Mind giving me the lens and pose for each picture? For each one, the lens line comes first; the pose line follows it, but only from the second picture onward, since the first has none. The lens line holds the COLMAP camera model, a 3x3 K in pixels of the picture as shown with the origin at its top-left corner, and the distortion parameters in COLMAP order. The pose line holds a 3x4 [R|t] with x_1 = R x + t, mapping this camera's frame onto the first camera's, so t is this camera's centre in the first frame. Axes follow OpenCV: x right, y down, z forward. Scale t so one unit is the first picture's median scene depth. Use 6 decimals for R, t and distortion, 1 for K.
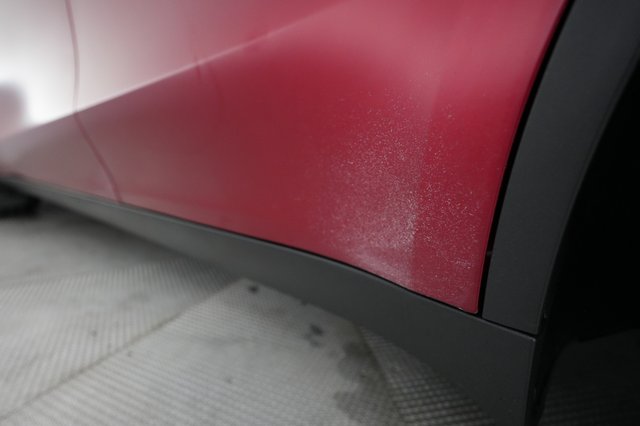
lens RADIAL K [[344.5, 0, 320.0], [0, 344.5, 213.0], [0, 0, 1]] dist [-0.000098, 0.000170]
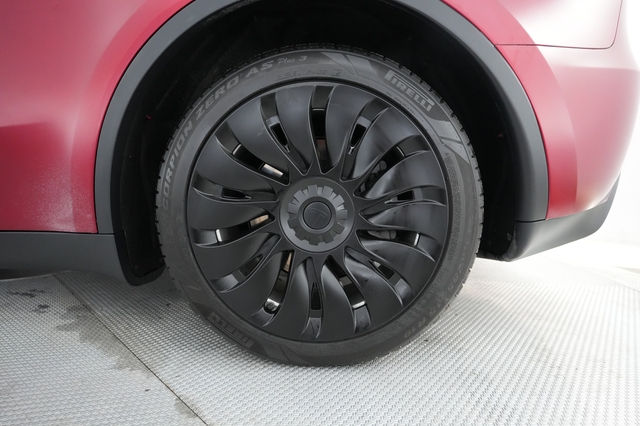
lens RADIAL K [[344.5, 0, 320.0], [0, 344.5, 213.0], [0, 0, 1]] dist [-0.000098, 0.000170]
pose [[0.793229, -0.070855, 0.604788, 0.152095], [0.120406, 0.991848, -0.041720, 0.379873], [-0.596901, 0.105914, 0.795293, -2.011986]]
